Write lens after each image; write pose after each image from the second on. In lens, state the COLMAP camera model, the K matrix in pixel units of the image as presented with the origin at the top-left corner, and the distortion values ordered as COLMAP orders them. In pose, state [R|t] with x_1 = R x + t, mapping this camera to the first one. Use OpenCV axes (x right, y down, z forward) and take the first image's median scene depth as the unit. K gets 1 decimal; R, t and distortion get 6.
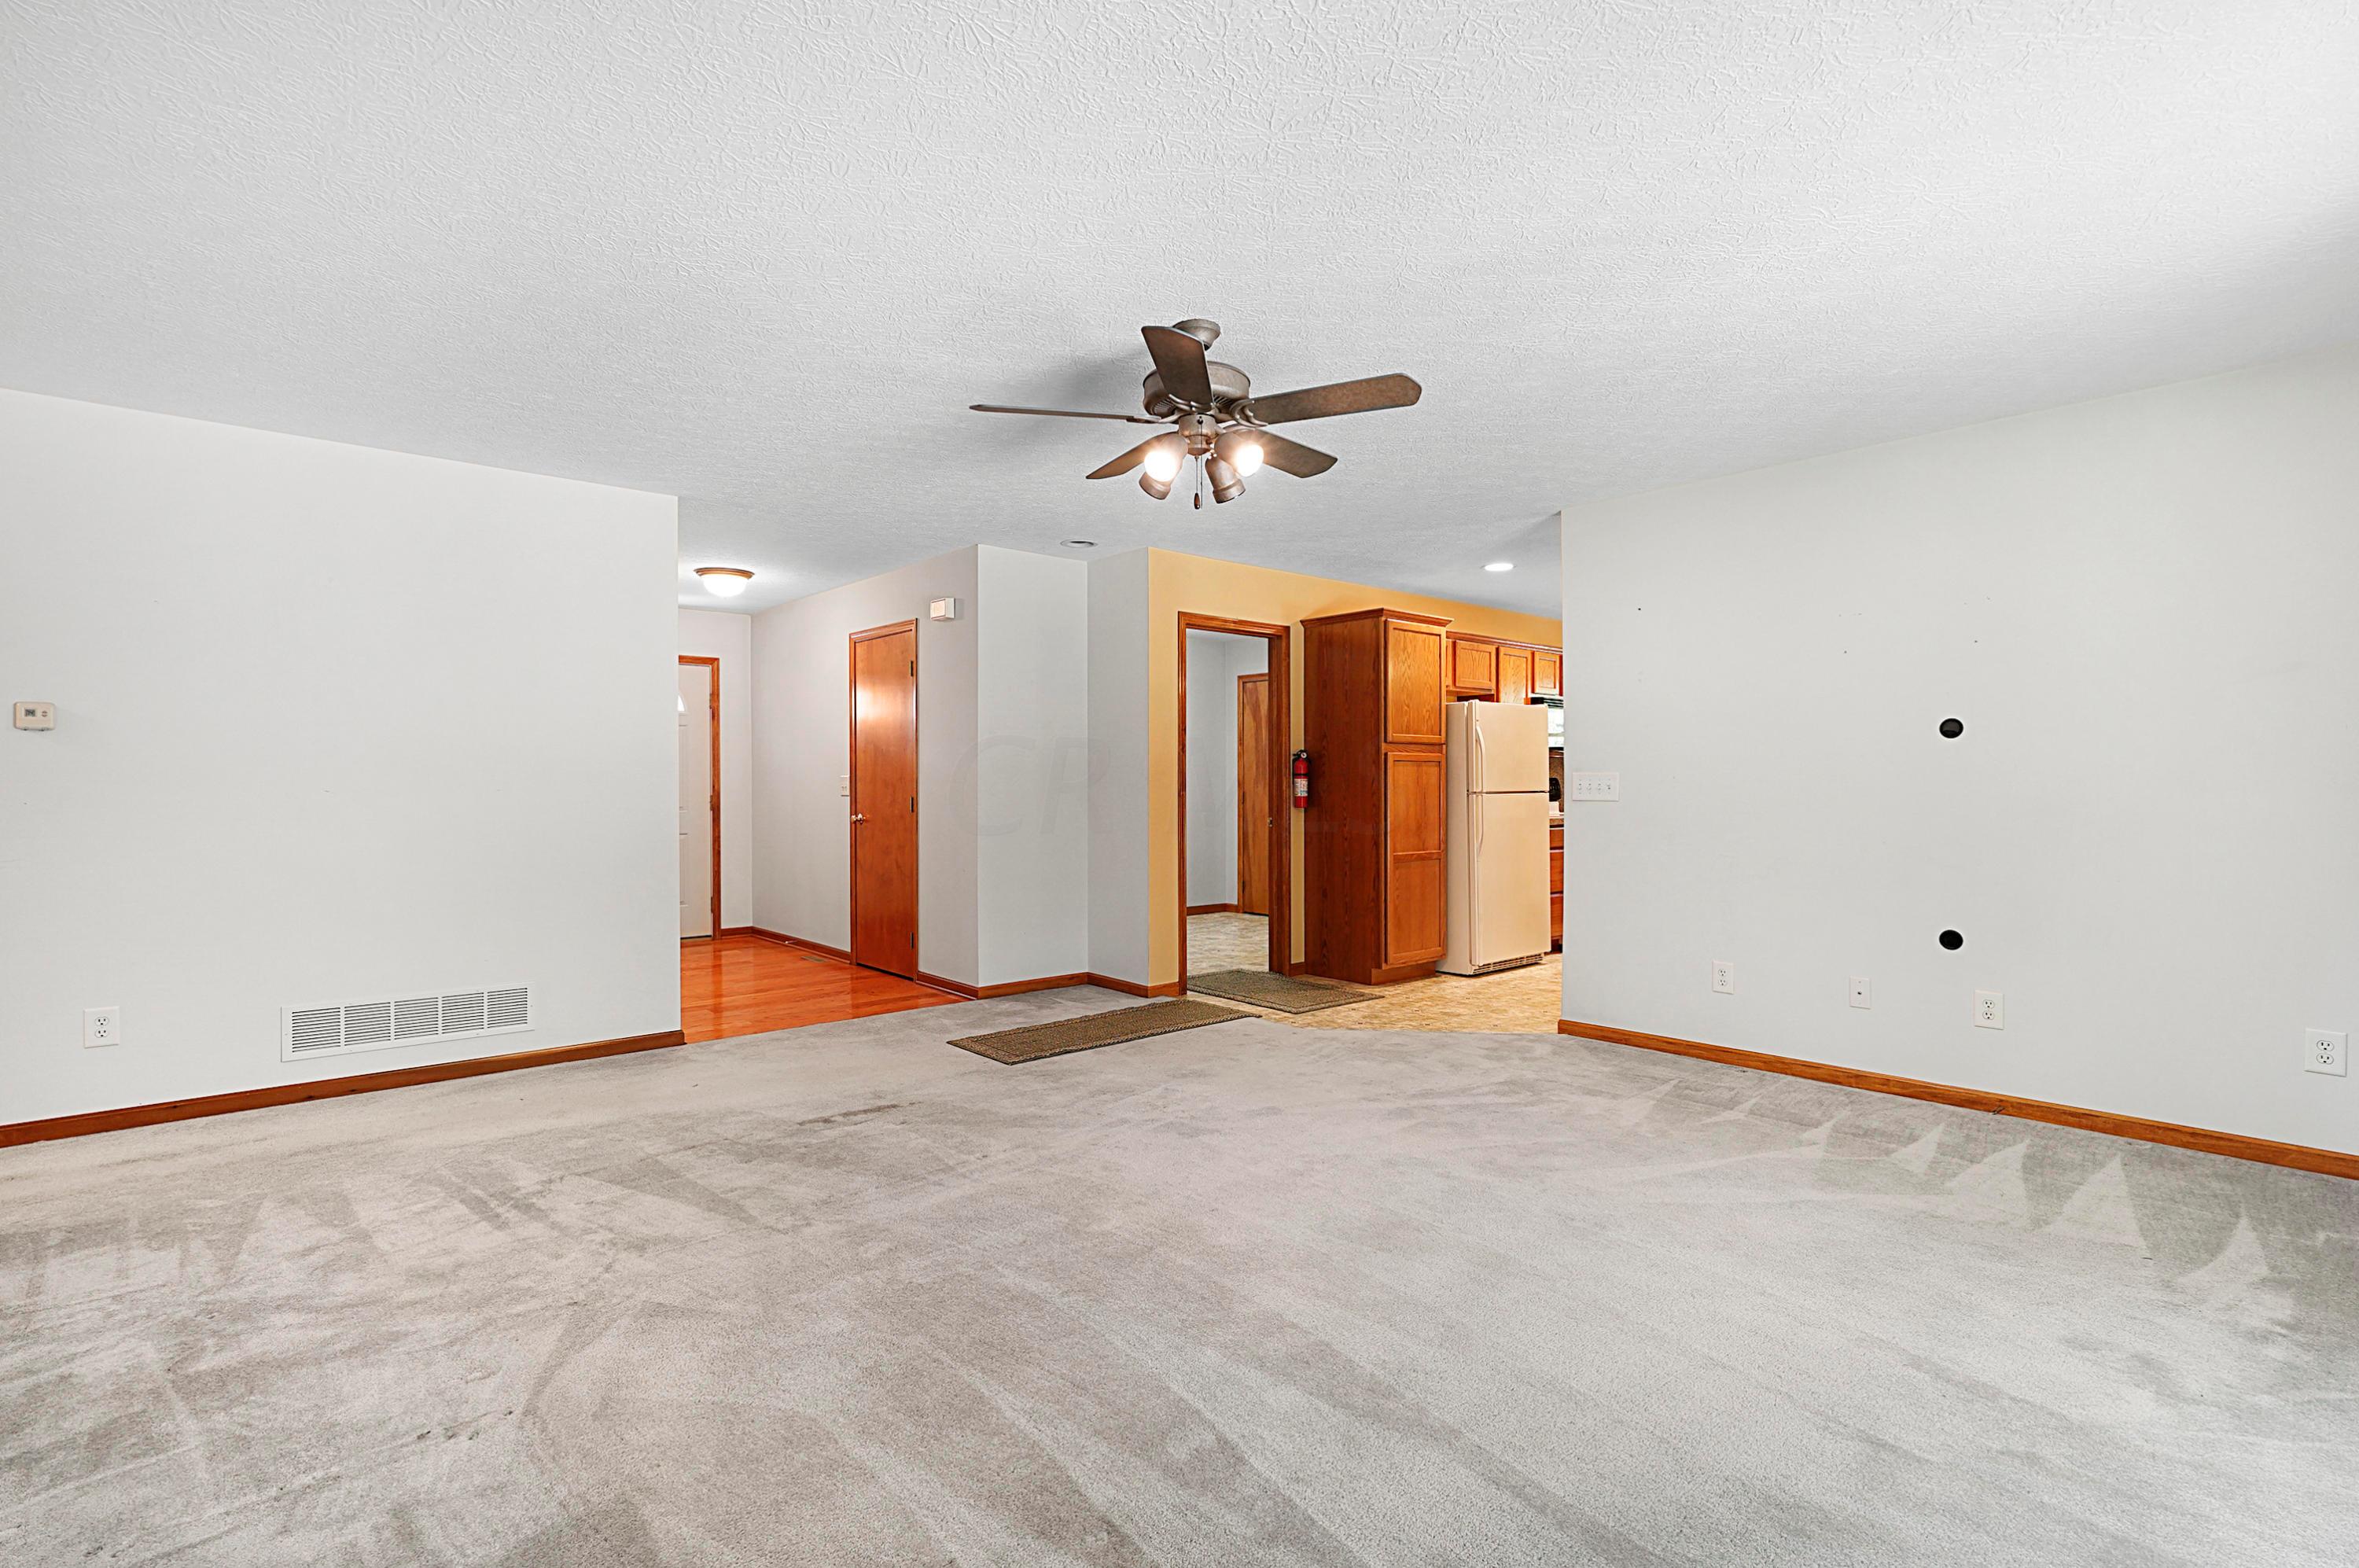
lens RADIAL K [[1101.7, 0, 1160.5], [0, 1101.7, 775.0], [0, 0, 1]] dist [0.003112, 0.000149]
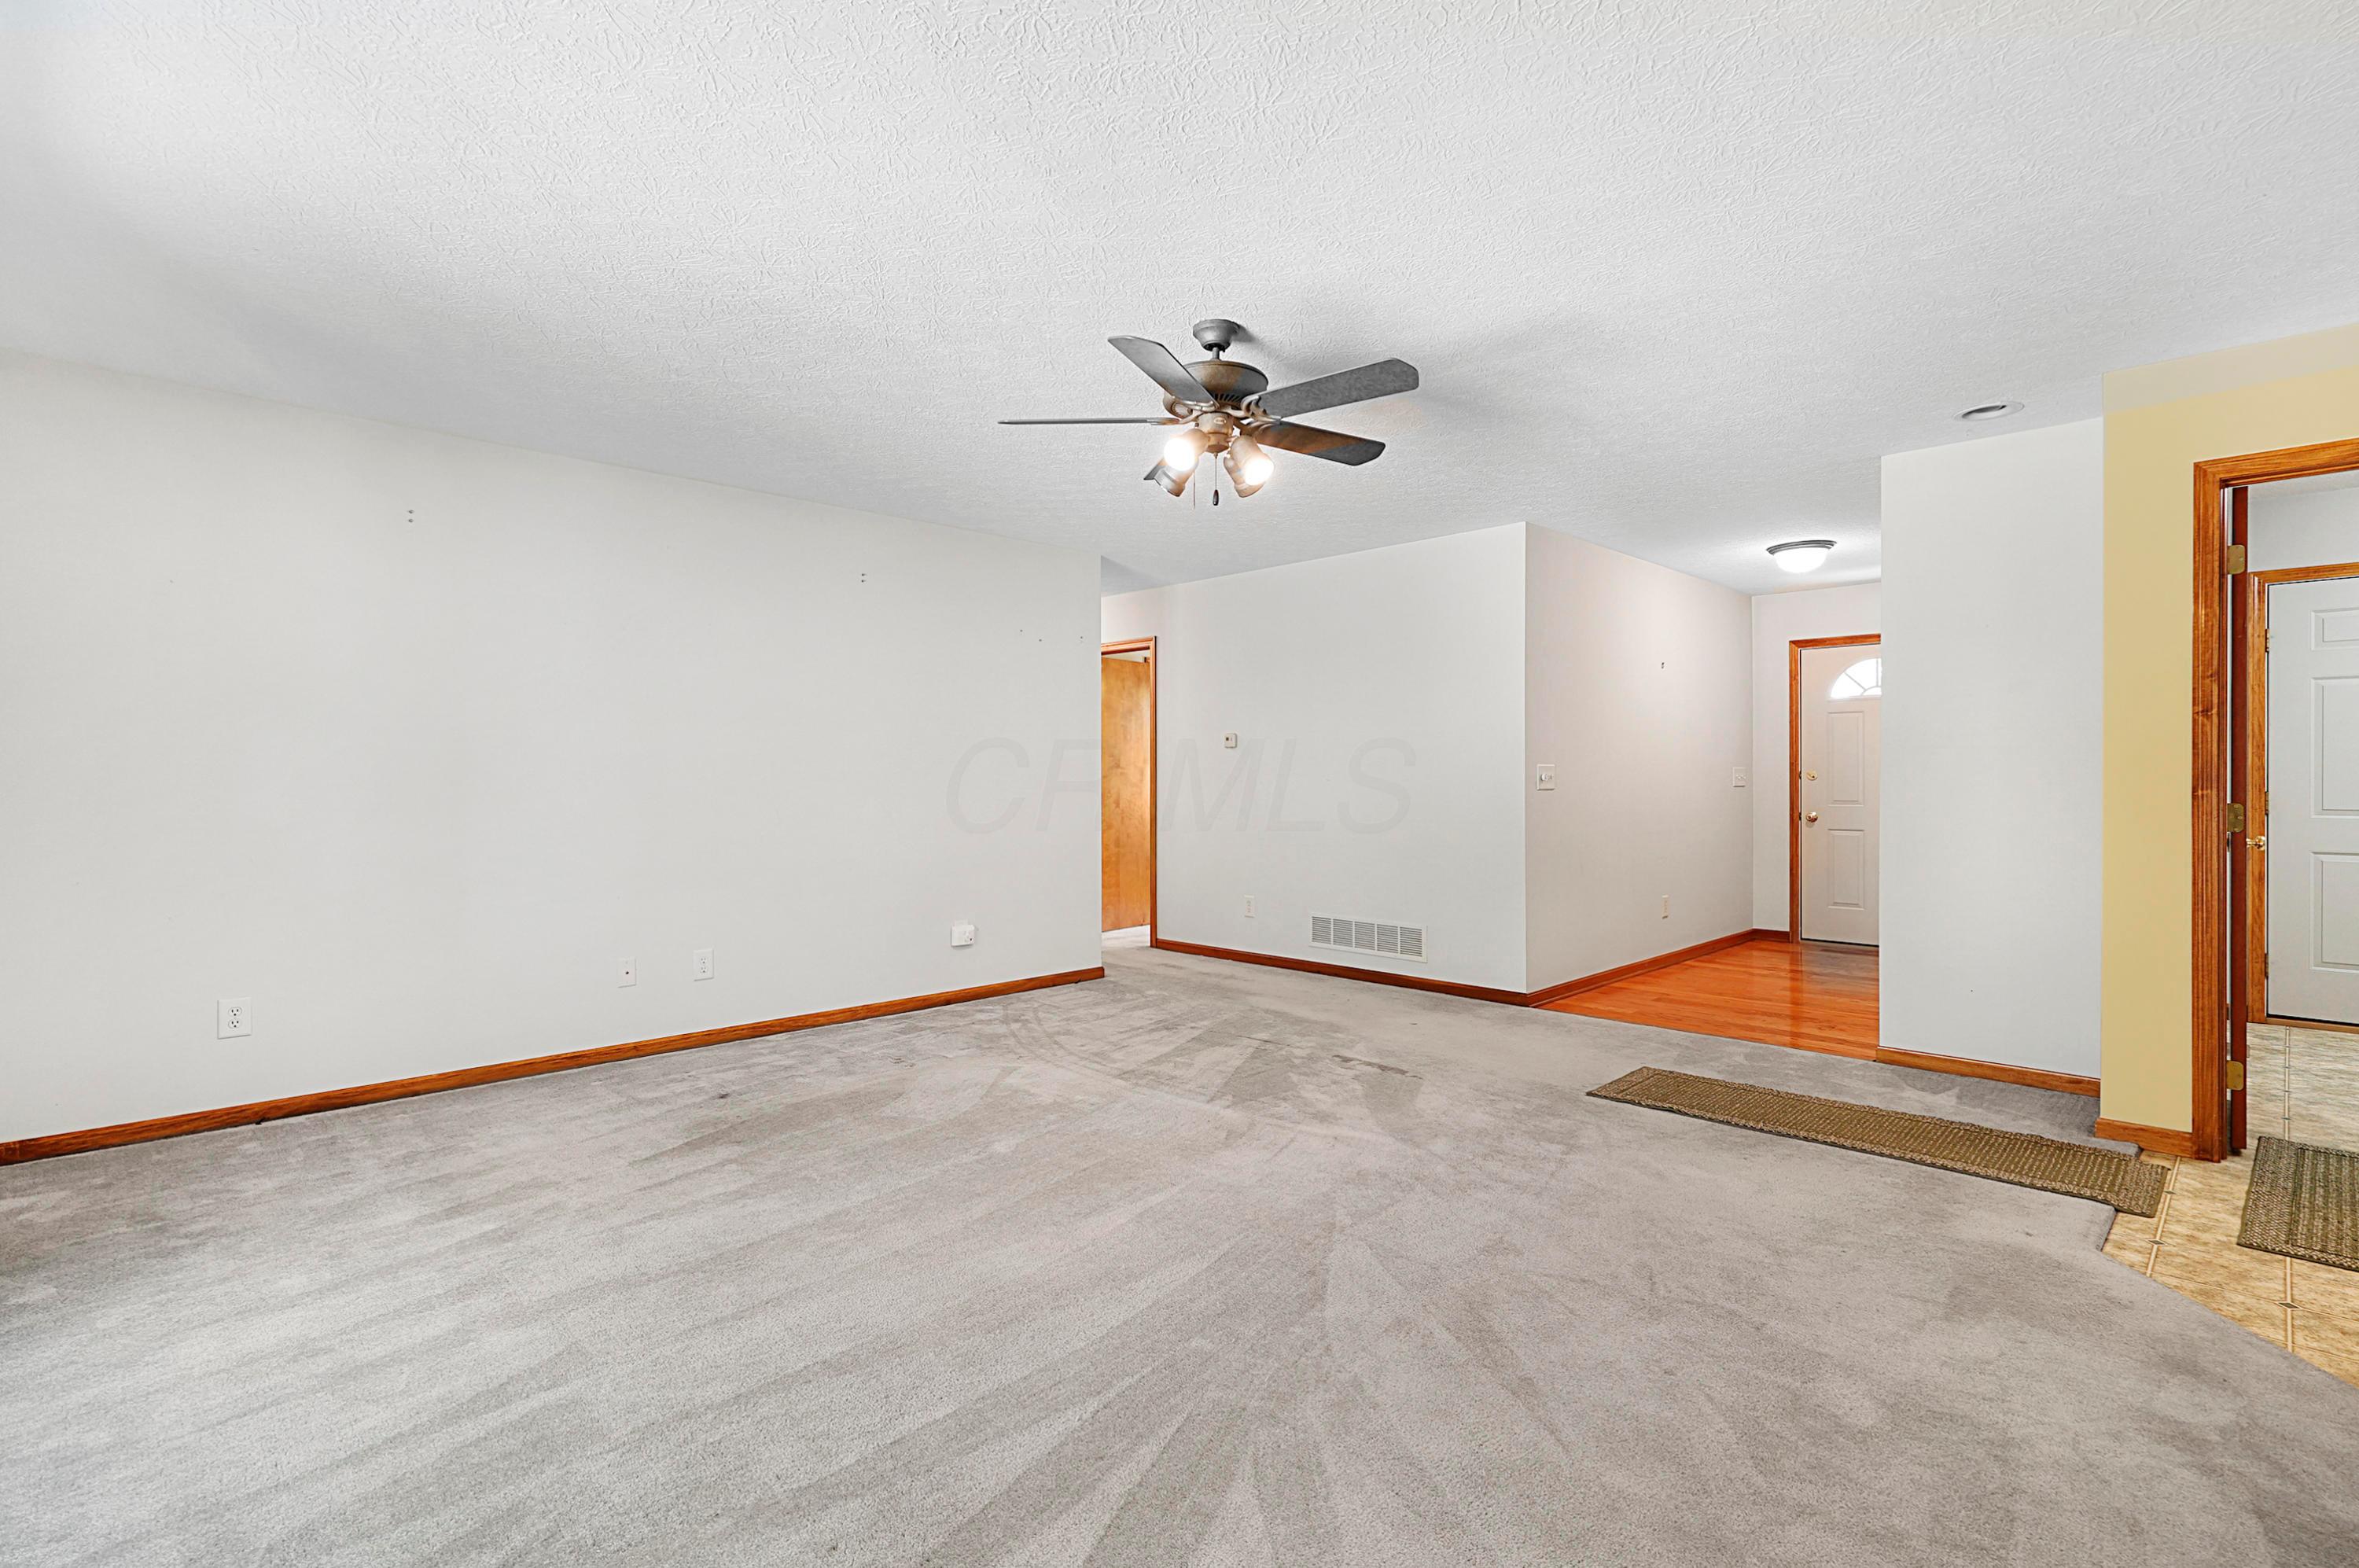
lens RADIAL K [[1101.7, 0, 1176.1], [0, 1101.7, 791.5], [0, 0, 1]] dist [0.003112, 0.000149]
pose [[0.079056, 0.014466, -0.996765, 0.729080], [0.008801, 0.999846, 0.015209, 0.004812], [0.996831, -0.009975, 0.078917, 0.617354]]
